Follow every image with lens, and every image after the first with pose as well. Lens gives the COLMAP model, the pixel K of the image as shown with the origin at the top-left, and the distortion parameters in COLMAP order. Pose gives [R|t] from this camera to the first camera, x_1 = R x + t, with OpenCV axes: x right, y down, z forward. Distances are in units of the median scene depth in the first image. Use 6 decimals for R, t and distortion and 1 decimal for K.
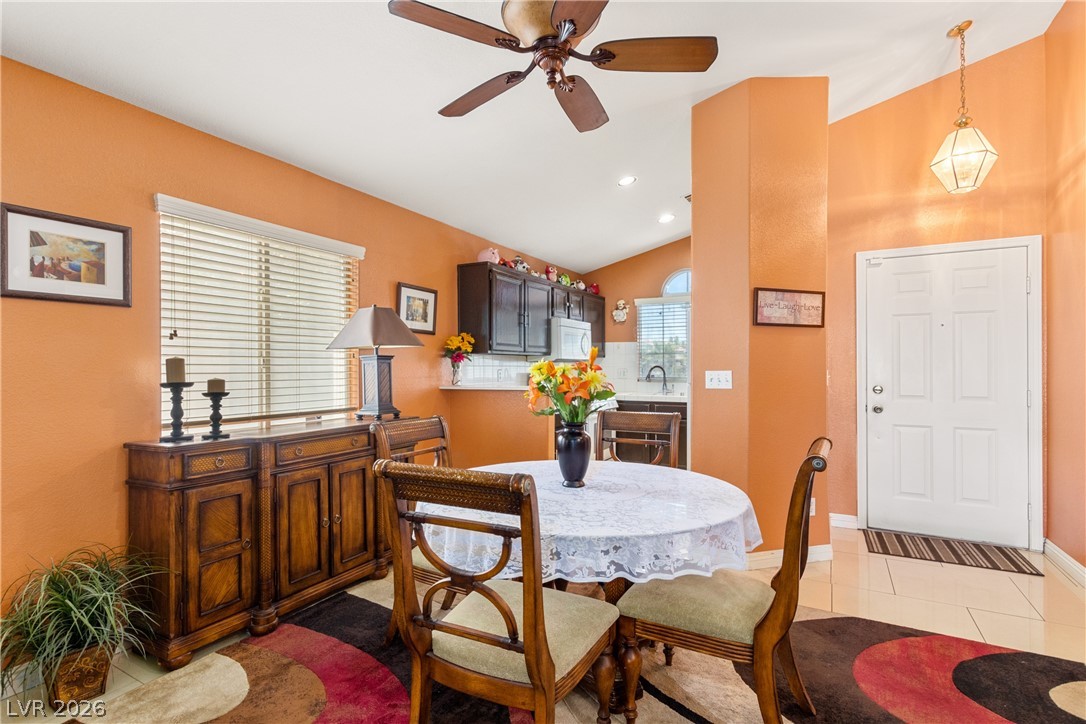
lens RADIAL K [[508.9, 0, 540.6], [0, 508.9, 365.1], [0, 0, 1]] dist [0.002555, -0.001806]
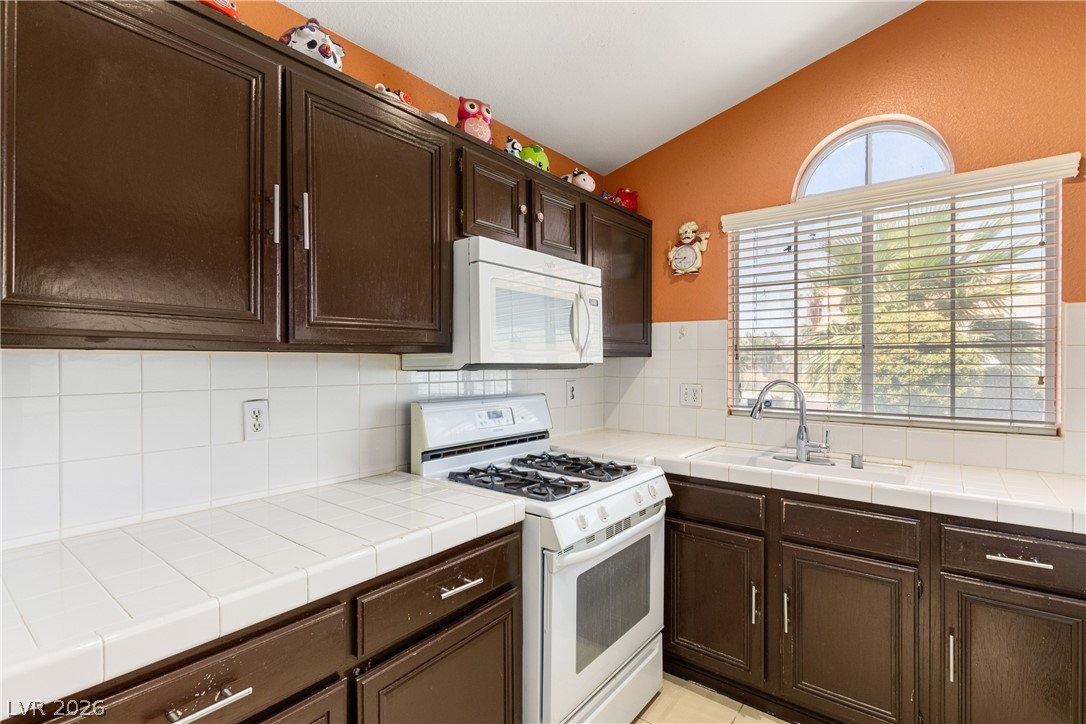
lens RADIAL K [[508.9, 0, 535.6], [0, 508.9, 362.9], [0, 0, 1]] dist [0.002555, -0.001806]
pose [[0.984777, 0.002614, -0.173804, 0.216103], [-0.002064, 0.999992, 0.003345, -0.023883], [0.173812, -0.002936, 0.984775, 1.138718]]
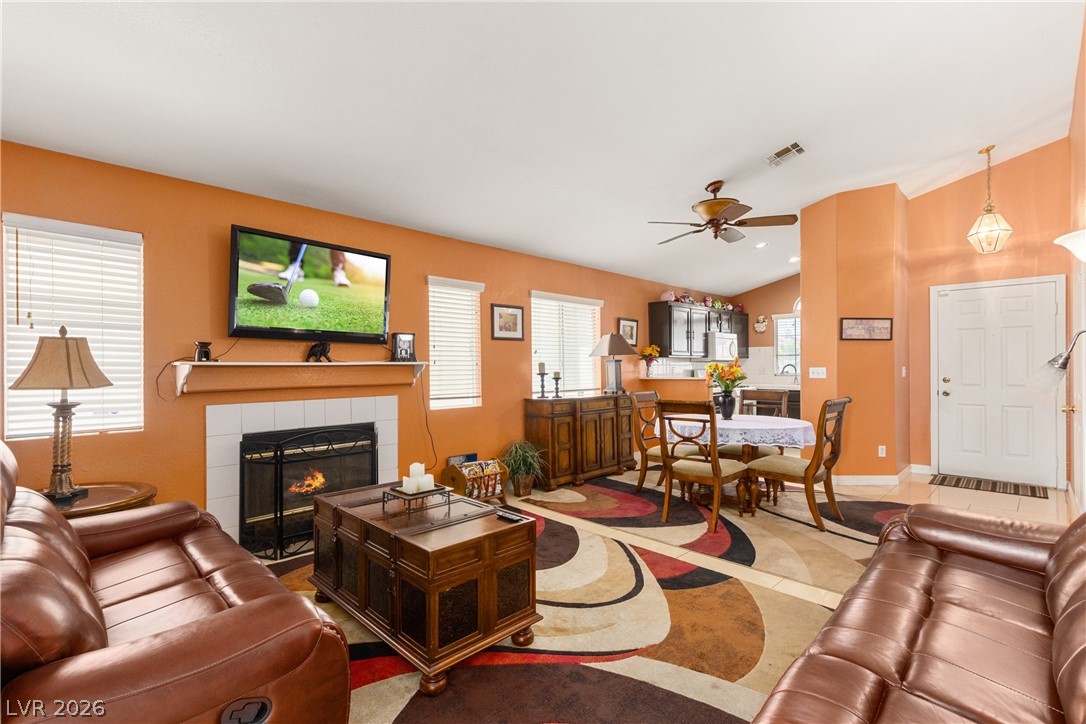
lens RADIAL K [[508.9, 0, 538.8], [0, 508.9, 362.8], [0, 0, 1]] dist [0.002555, -0.001806]
pose [[0.961440, -0.005139, -0.274968, -0.073074], [0.004692, 0.999986, -0.002286, -0.005162], [0.274976, 0.000908, 0.961451, -0.877904]]
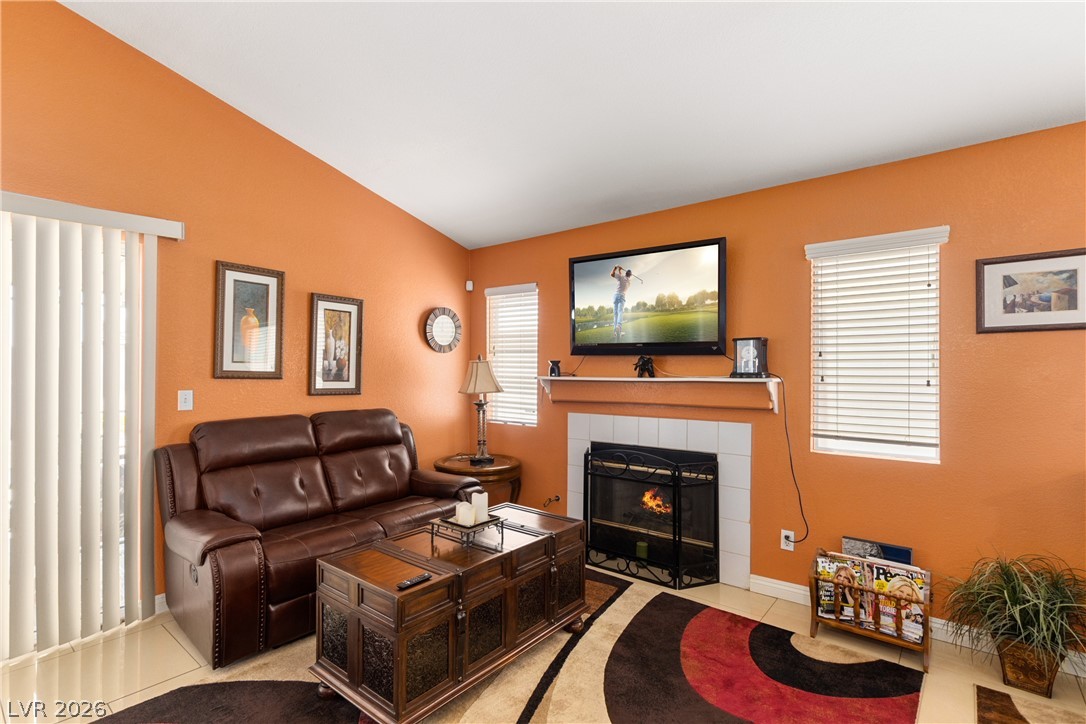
lens RADIAL K [[508.9, 0, 533.1], [0, 508.9, 370.4], [0, 0, 1]] dist [0.002555, -0.001806]
pose [[-0.179410, -0.003613, -0.983768, 0.237804], [-0.000131, 0.999993, -0.003648, -0.022780], [0.983774, -0.000526, -0.179409, 0.078886]]
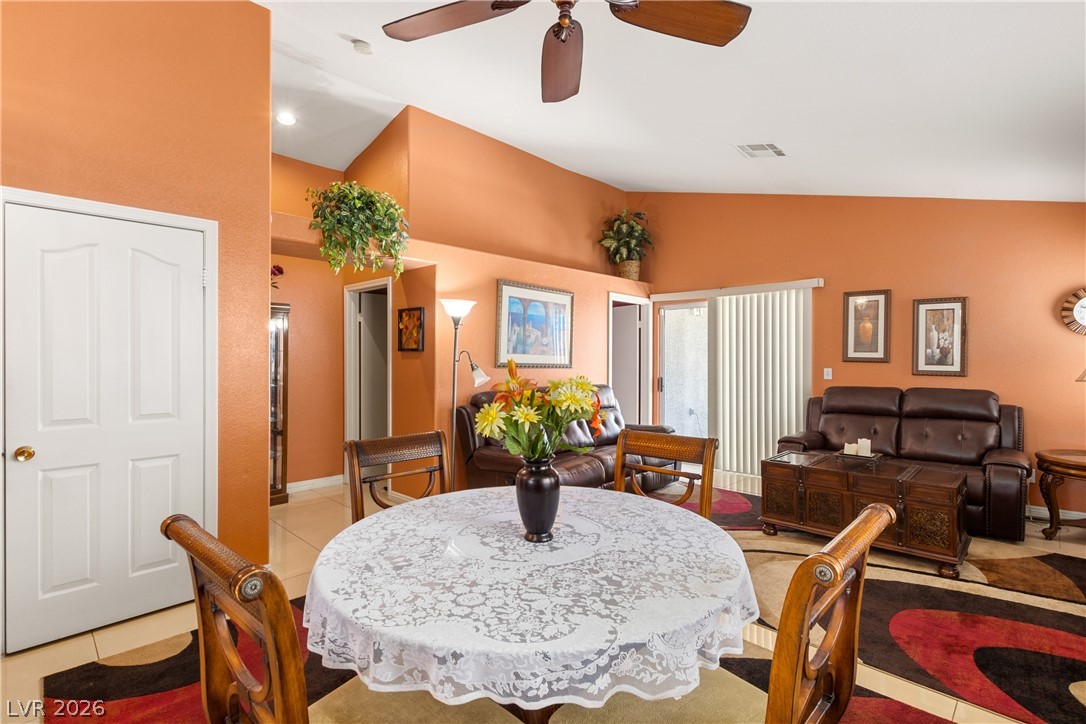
lens RADIAL K [[508.9, 0, 538.3], [0, 508.9, 355.2], [0, 0, 1]] dist [0.002555, -0.001806]
pose [[-0.963647, 0.003001, 0.267162, -0.093091], [0.001548, 0.999983, -0.005647, -0.024599], [-0.267174, -0.005029, -0.963635, 1.154391]]
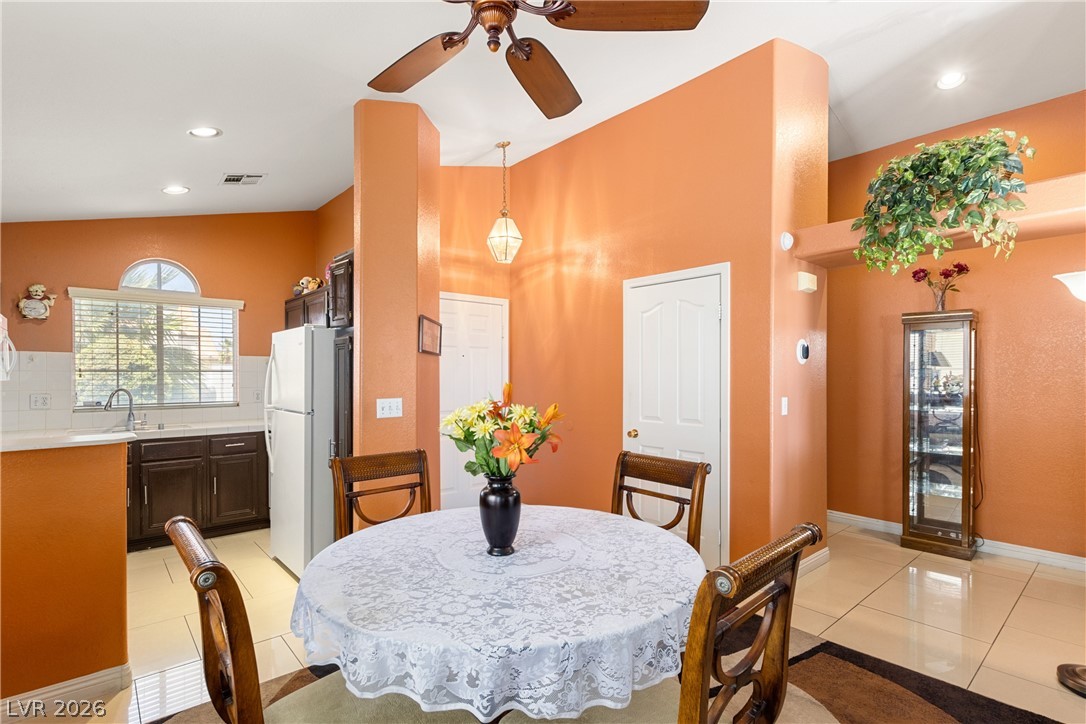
lens RADIAL K [[508.9, 0, 530.9], [0, 508.9, 376.4], [0, 0, 1]] dist [0.002555, -0.001806]
pose [[0.340156, -0.003364, 0.940363, -0.453484], [0.001380, 0.999994, 0.003078, -0.032300], [-0.940368, 0.000250, 0.340159, 0.447292]]
